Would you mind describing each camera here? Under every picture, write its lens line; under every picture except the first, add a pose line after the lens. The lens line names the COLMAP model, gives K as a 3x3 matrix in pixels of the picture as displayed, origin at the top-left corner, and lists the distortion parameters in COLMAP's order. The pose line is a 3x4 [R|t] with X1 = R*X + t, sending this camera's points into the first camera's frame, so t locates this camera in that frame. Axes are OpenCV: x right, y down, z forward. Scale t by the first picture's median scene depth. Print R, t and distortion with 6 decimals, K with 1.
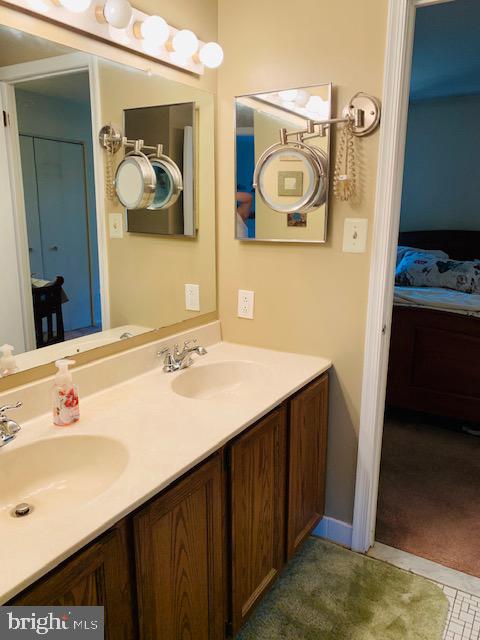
lens RADIAL K [[488.6, 0, 240.0], [0, 488.6, 320.0], [0, 0, 1]] dist [0.008687, -0.006094]
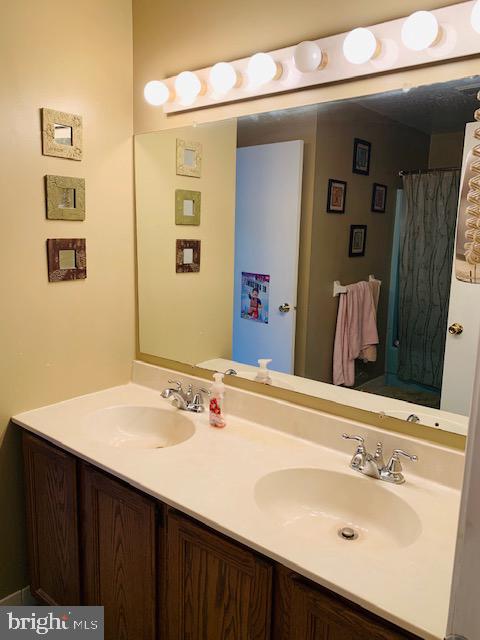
lens RADIAL K [[488.6, 0, 240.0], [0, 488.6, 320.0], [0, 0, 1]] dist [0.008687, -0.006094]
pose [[-0.137650, 0.157239, -0.977920, 0.697254], [-0.251134, 0.949516, 0.188021, -0.248605], [0.958115, 0.271470, -0.091213, 0.993825]]
